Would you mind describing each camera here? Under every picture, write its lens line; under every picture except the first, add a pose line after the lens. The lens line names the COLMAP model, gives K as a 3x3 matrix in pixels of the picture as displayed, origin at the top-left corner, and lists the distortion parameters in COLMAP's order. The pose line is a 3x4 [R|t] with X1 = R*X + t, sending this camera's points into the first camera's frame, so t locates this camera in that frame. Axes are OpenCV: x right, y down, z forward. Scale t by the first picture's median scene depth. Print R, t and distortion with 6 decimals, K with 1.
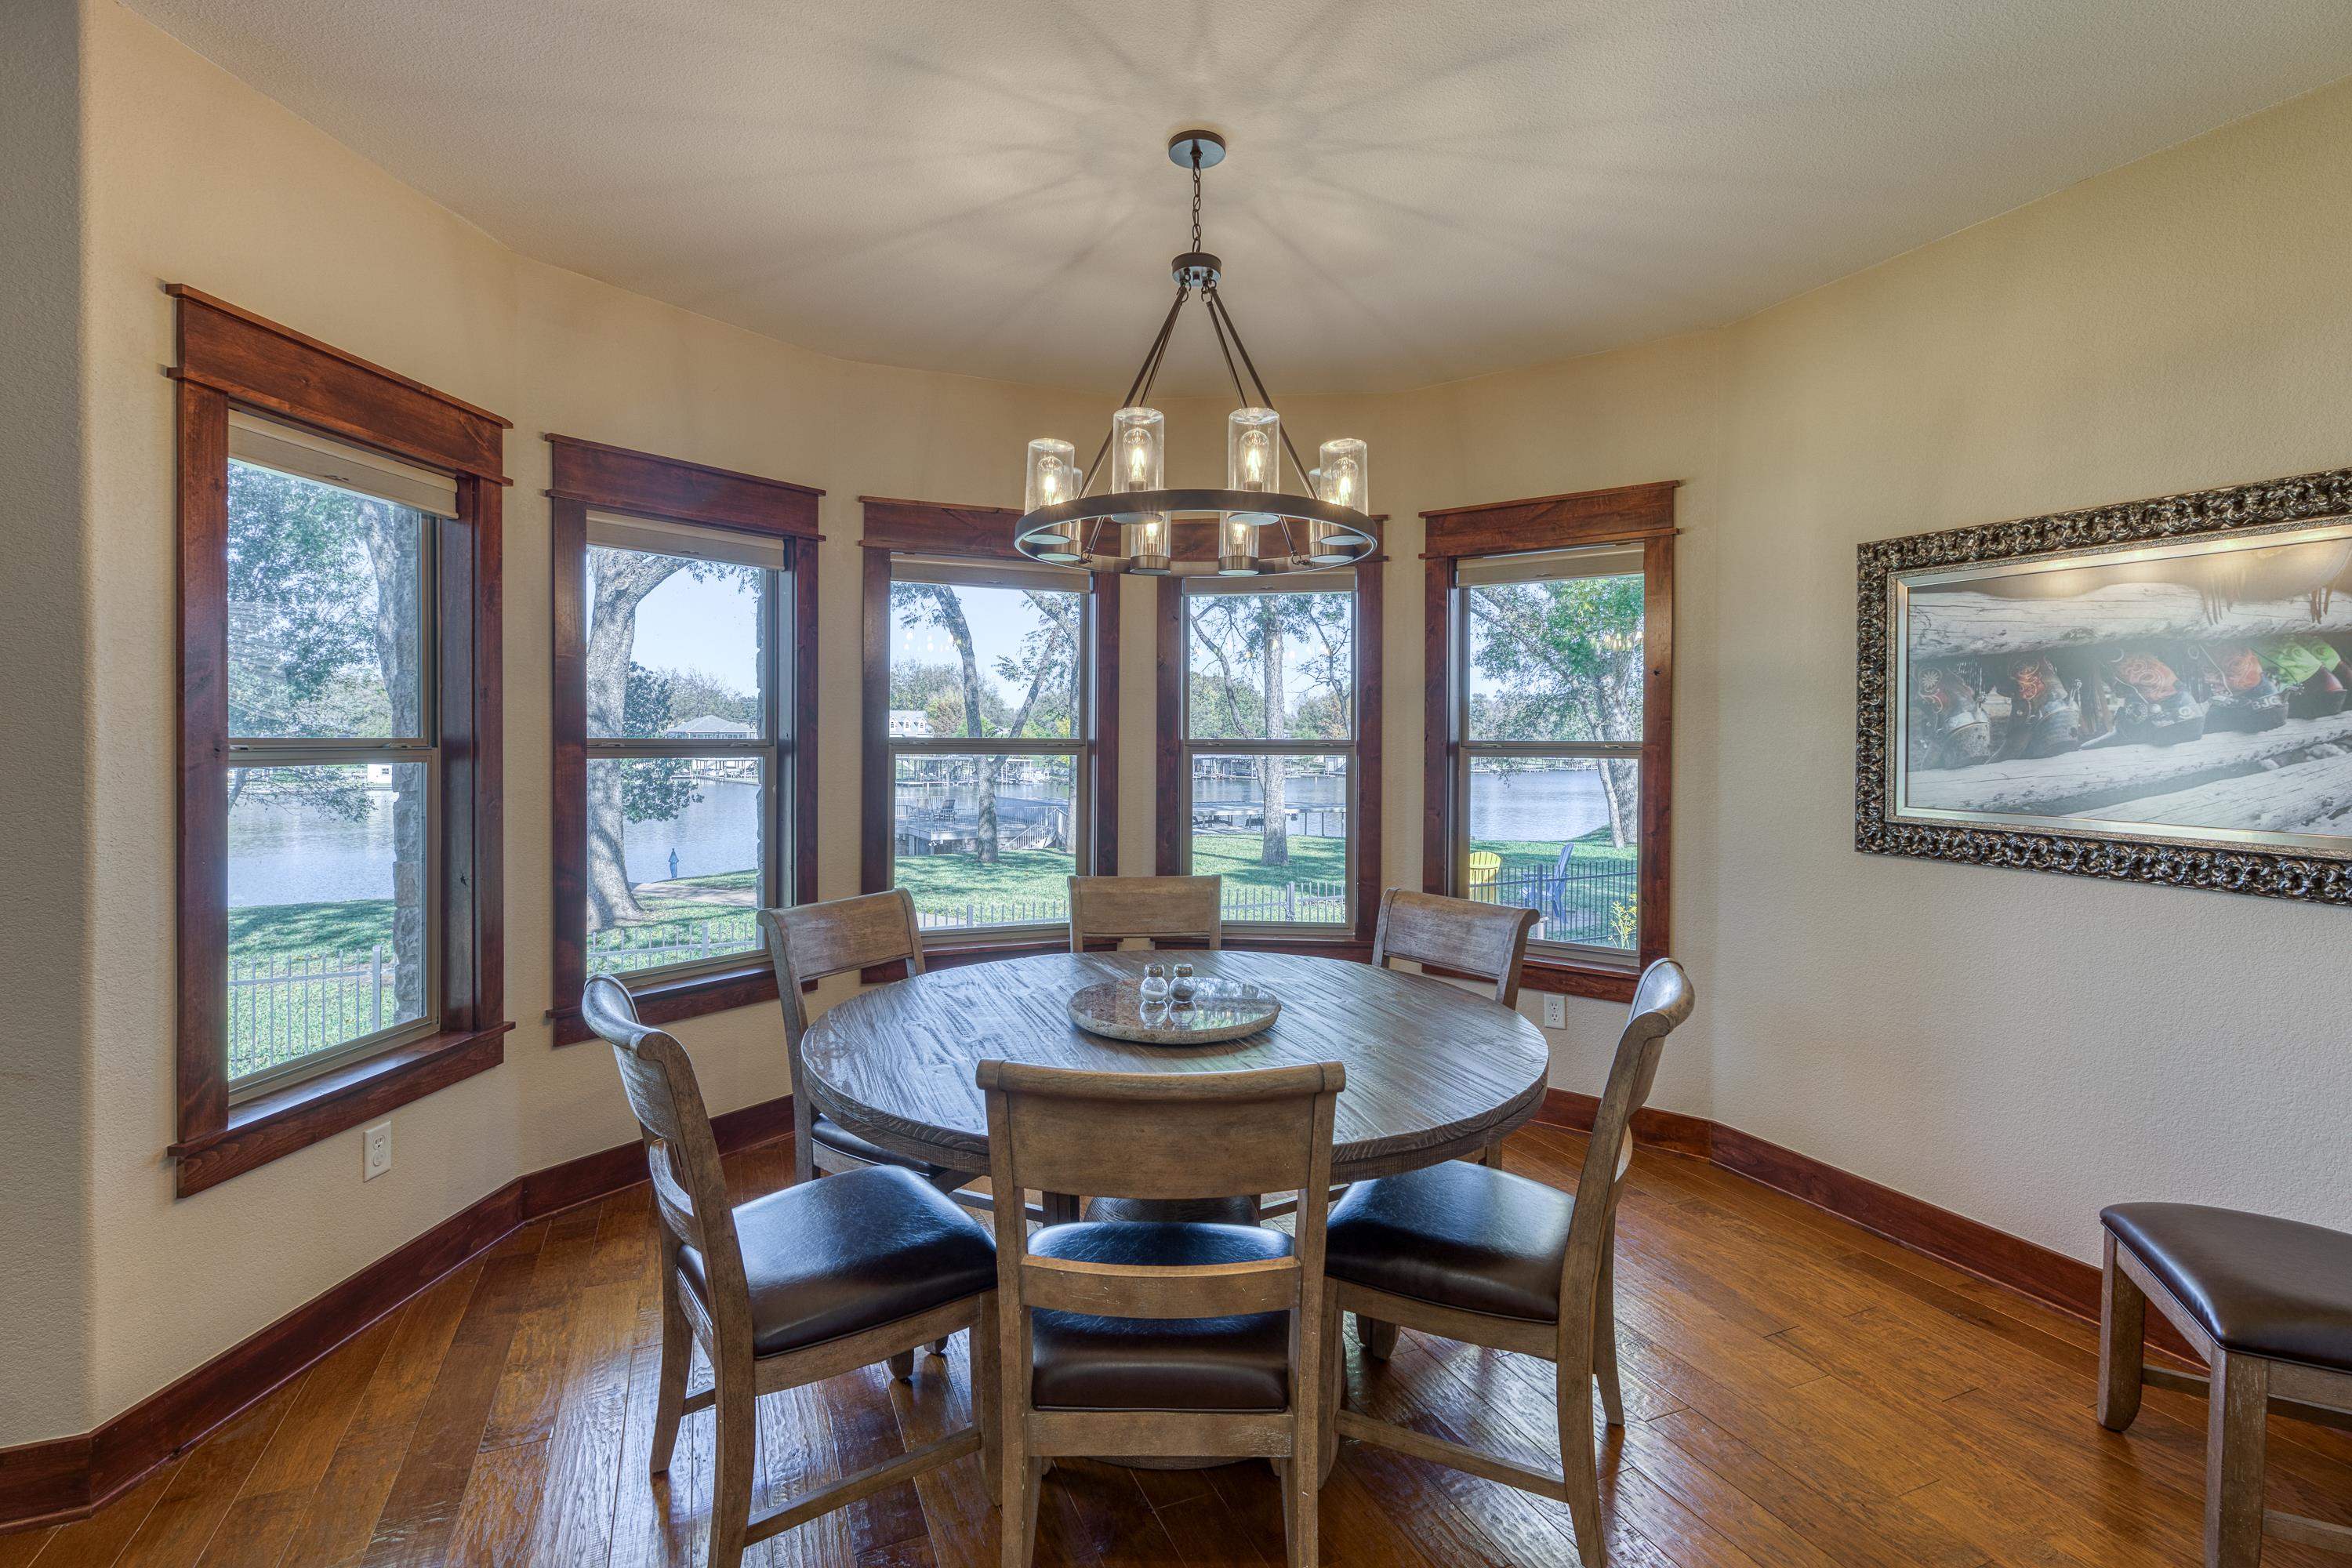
lens RADIAL K [[1104.3, 0, 1117.1], [0, 1104.3, 742.5], [0, 0, 1]] dist [-0.002049, 0.002169]
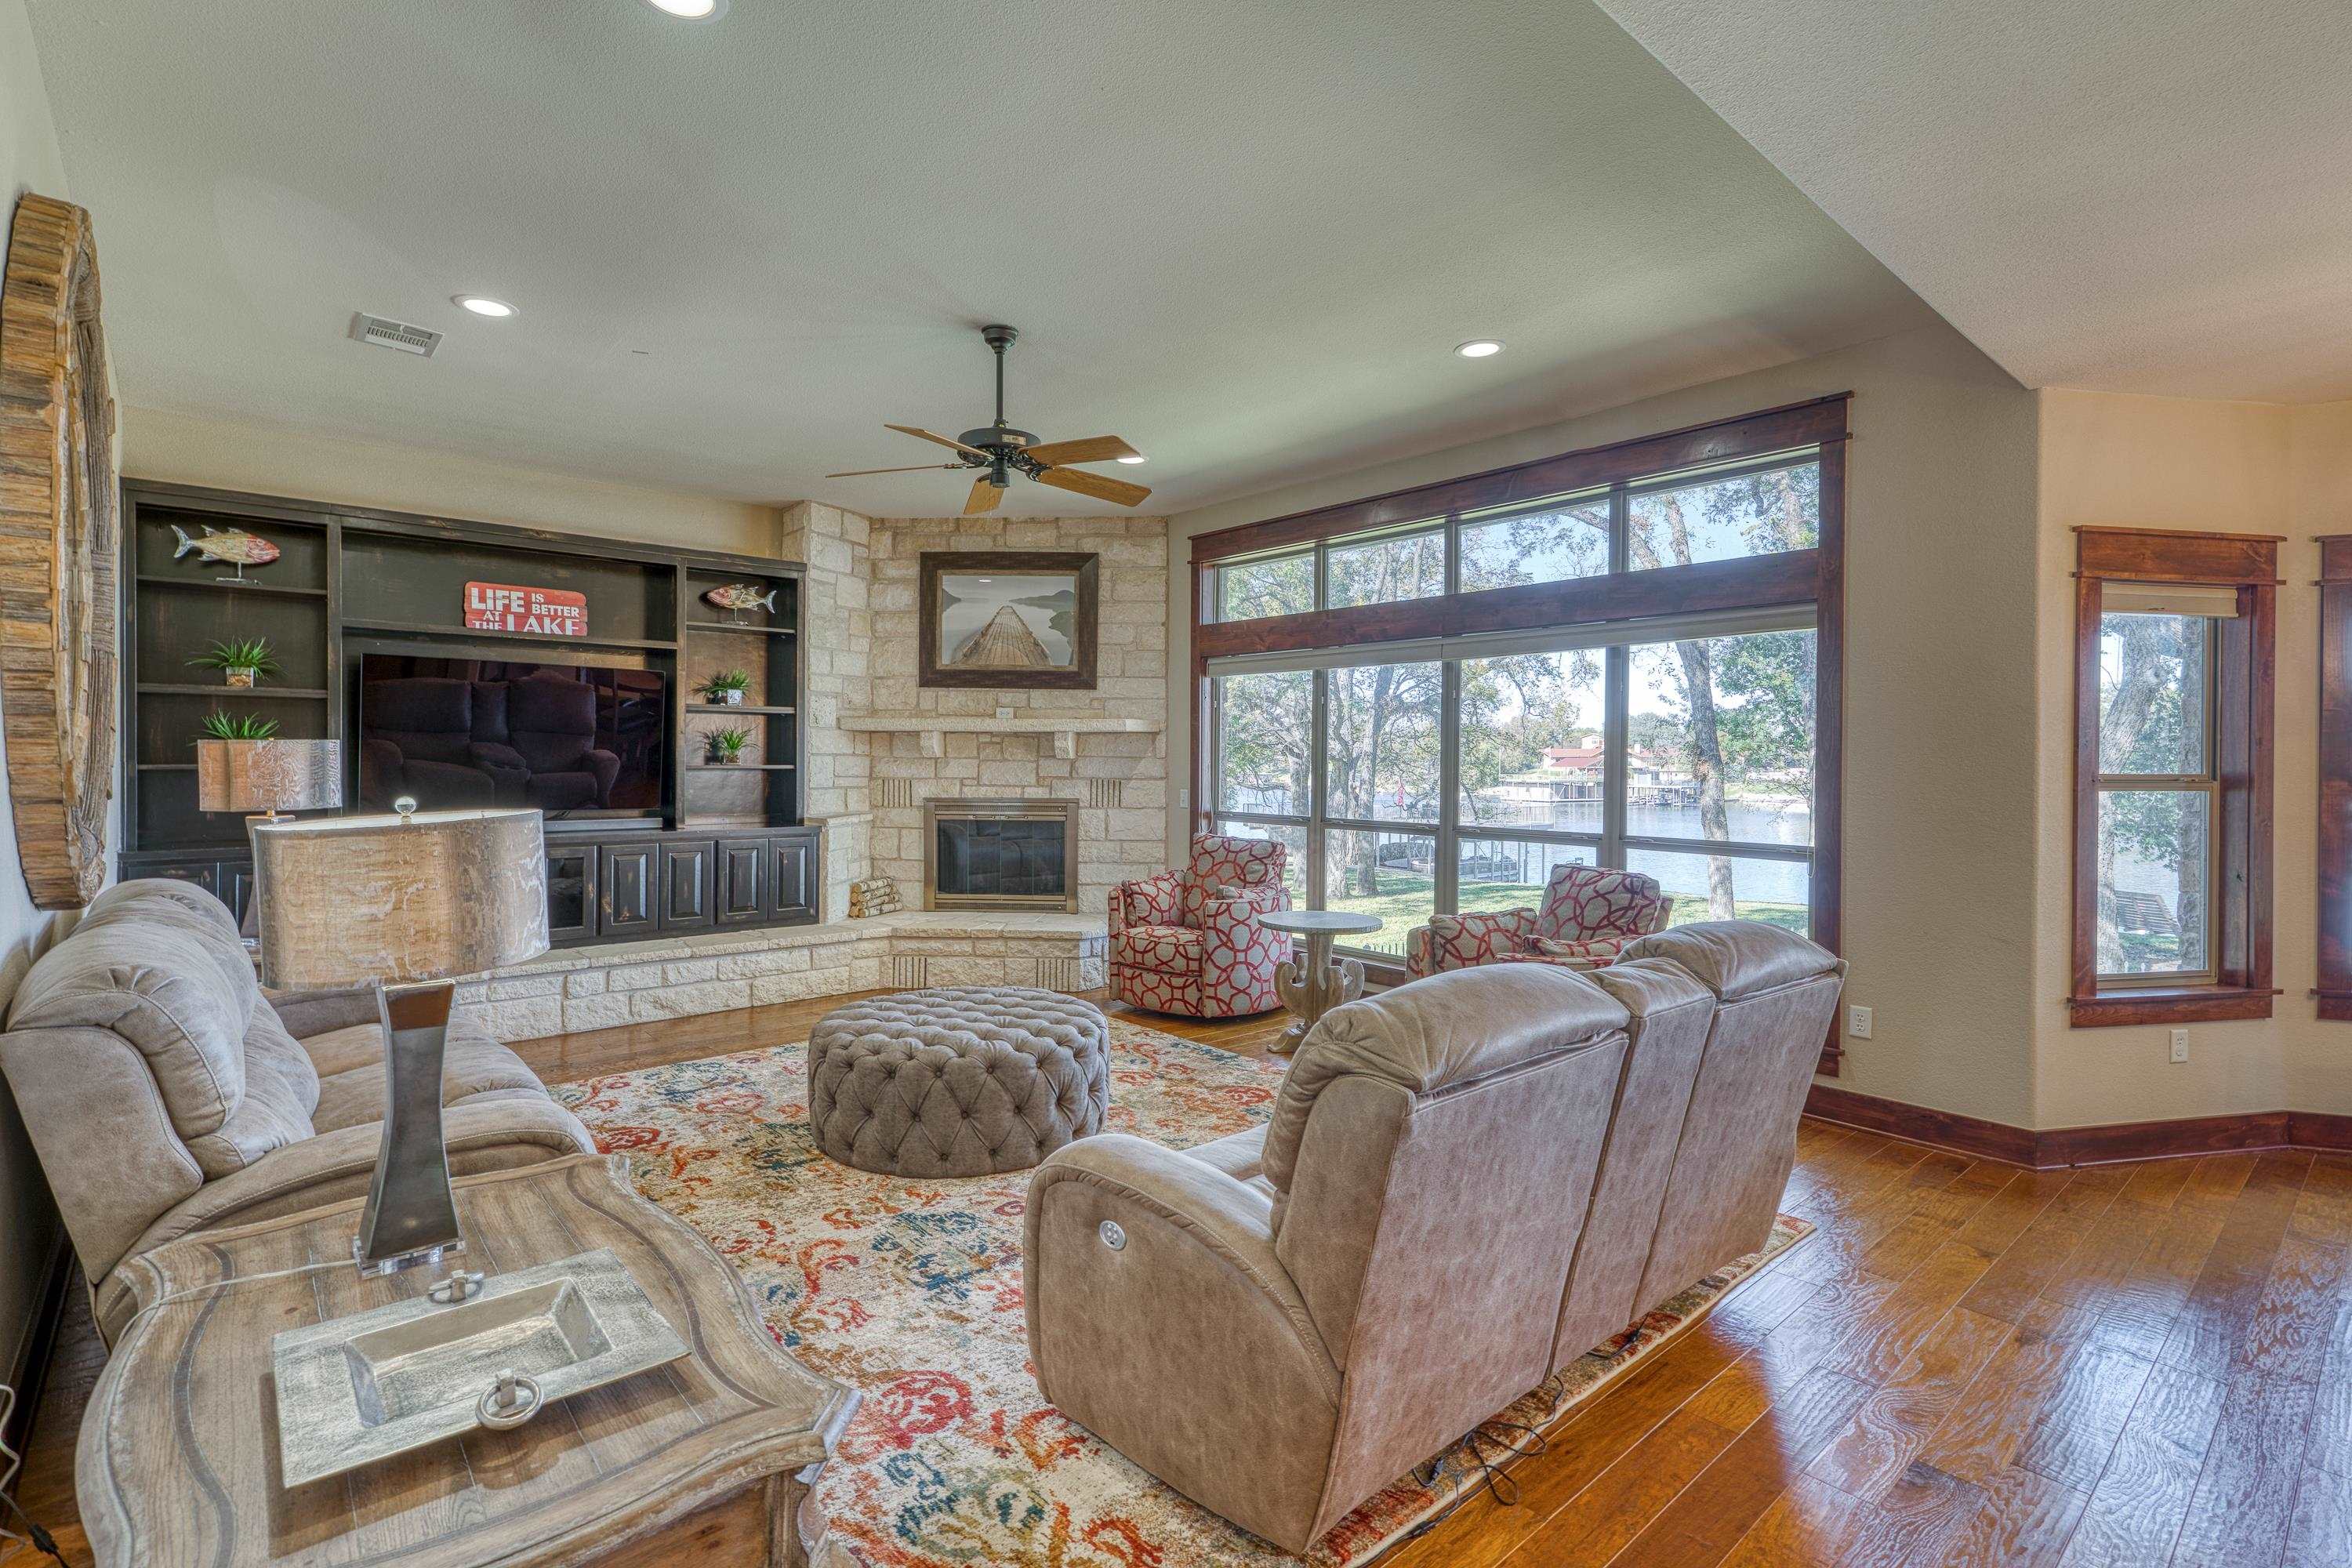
lens RADIAL K [[1104.3, 0, 1171.4], [0, 1104.3, 761.1], [0, 0, 1]] dist [-0.002049, 0.002169]
pose [[0.340967, 0.002051, -0.940073, 0.252867], [-0.011191, 0.999936, -0.001878, -0.003267], [0.940009, 0.011161, 0.340968, -0.734396]]
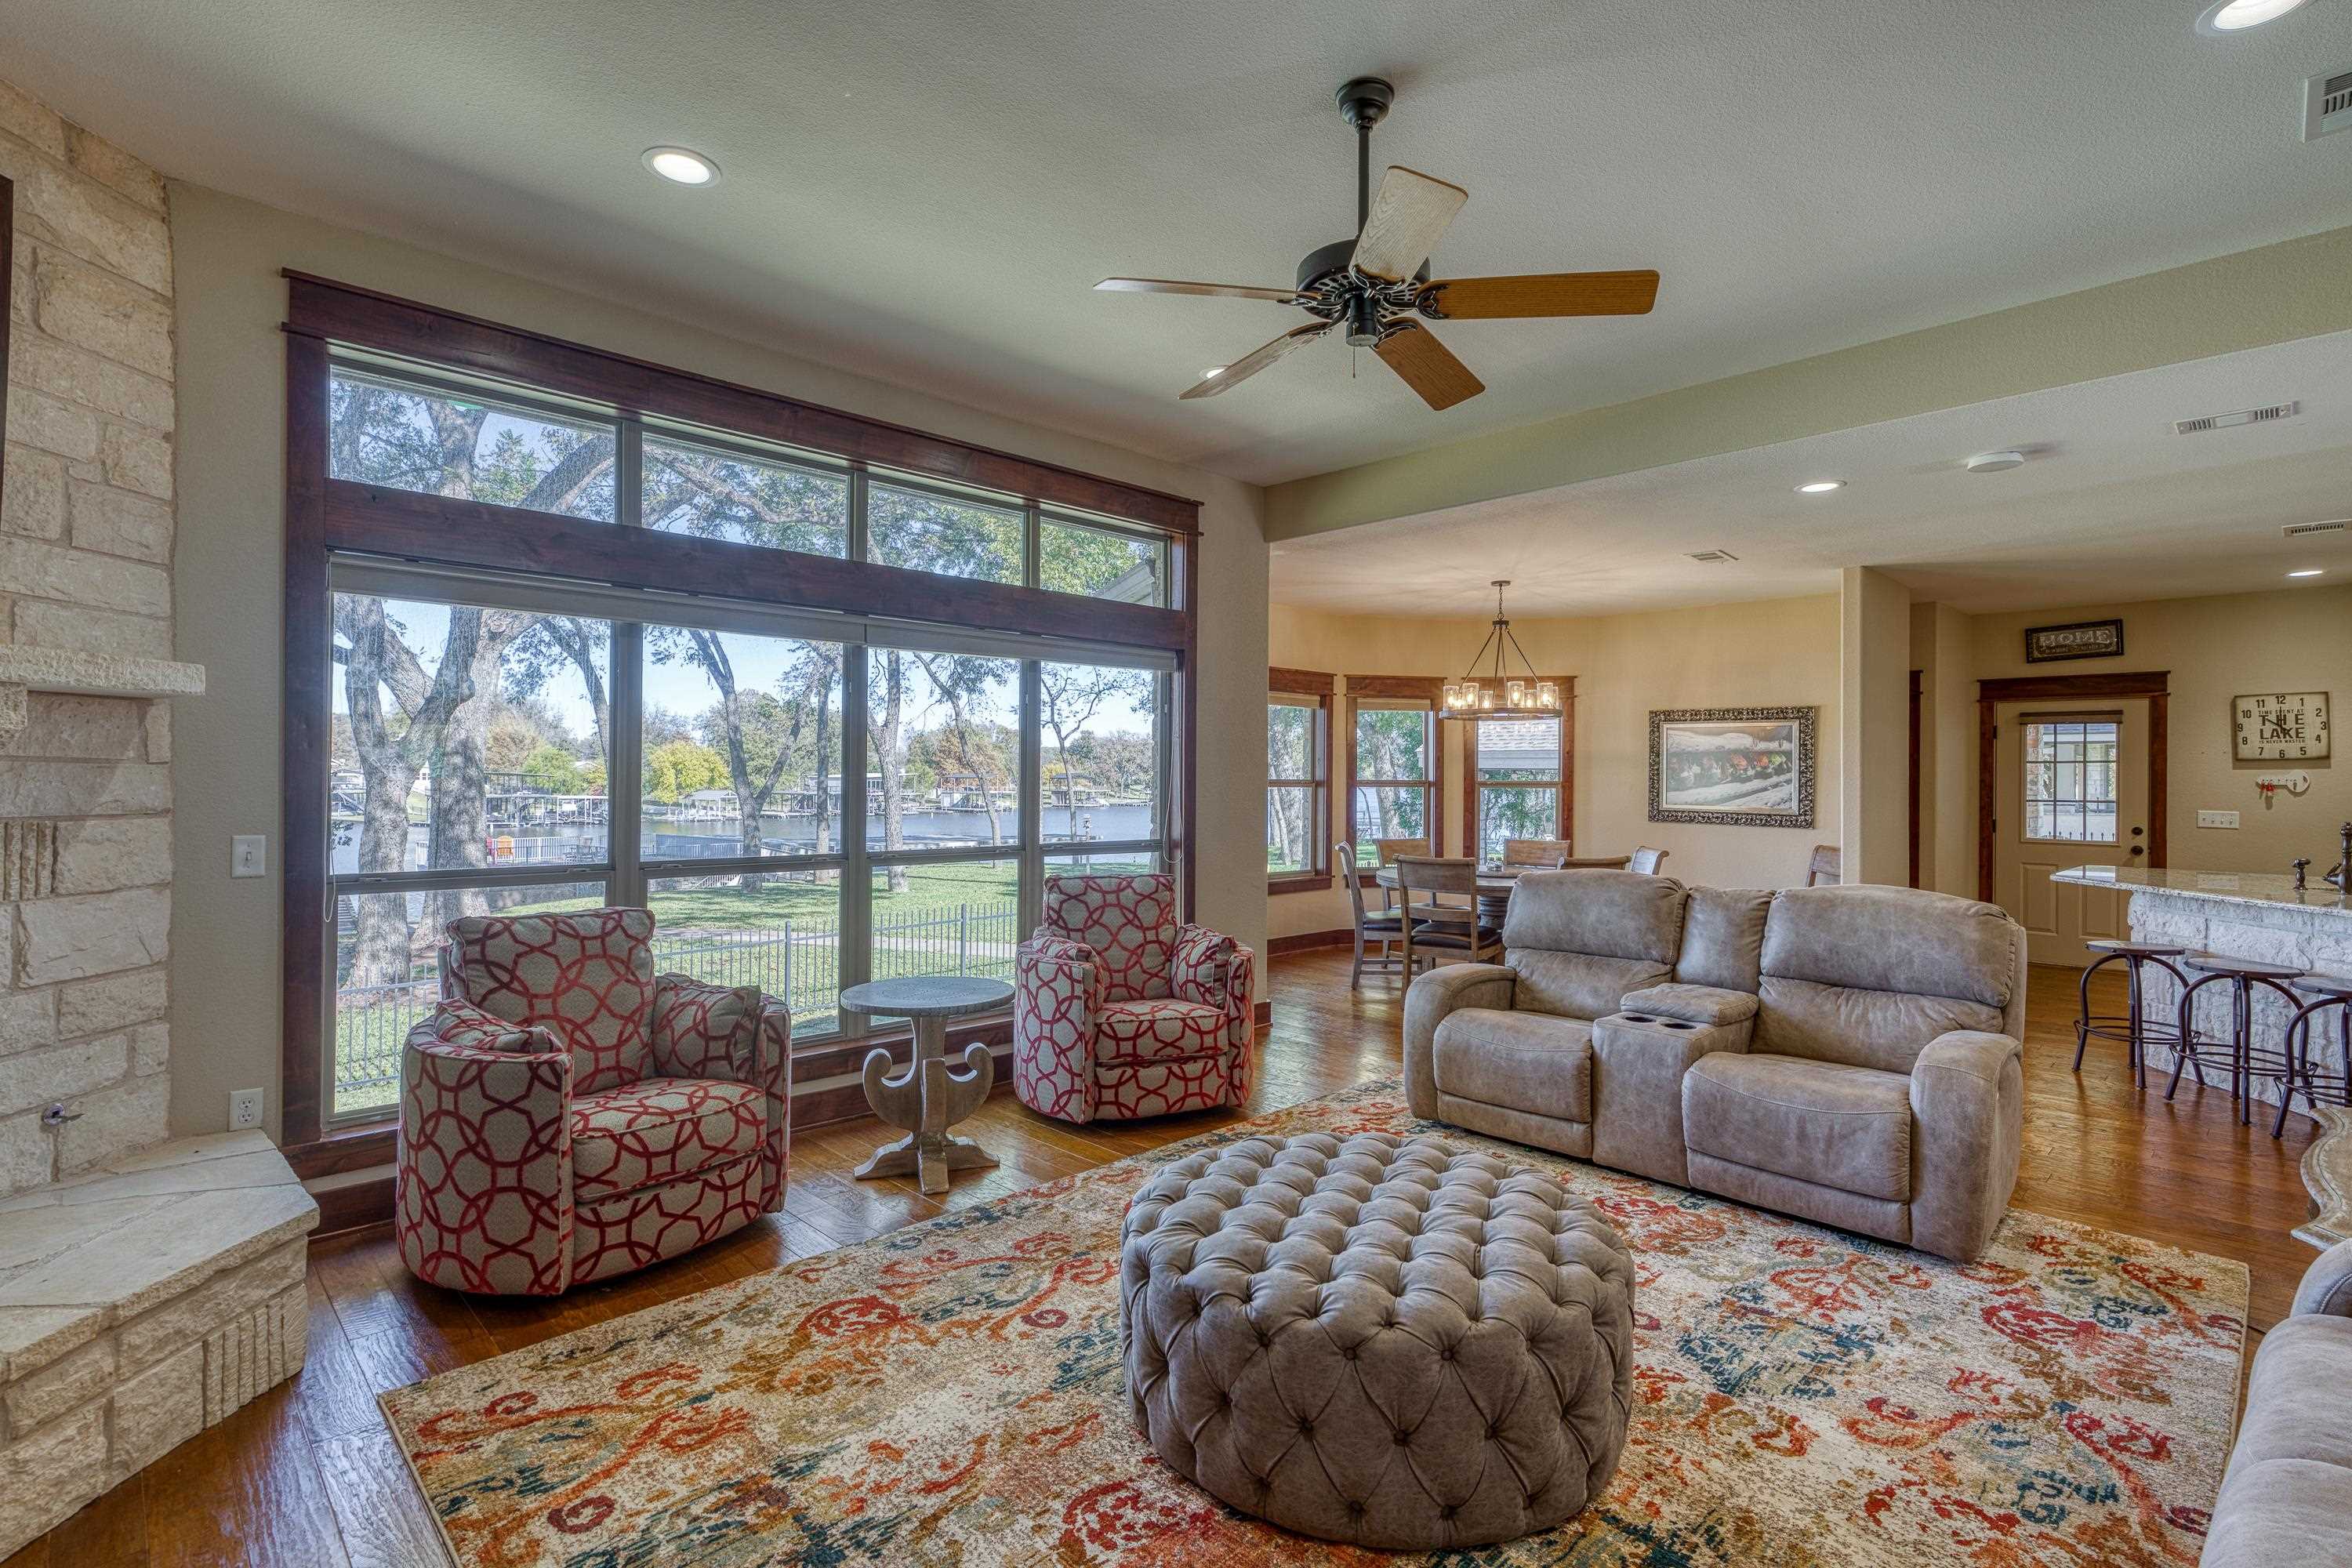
lens RADIAL K [[1104.3, 0, 1187.9], [0, 1104.3, 771.9], [0, 0, 1]] dist [-0.002049, 0.002169]
pose [[0.921167, 0.005166, 0.389132, -1.646901], [-0.002323, 0.999967, -0.007776, -0.000794], [-0.389160, 0.006259, 0.921149, -1.229337]]
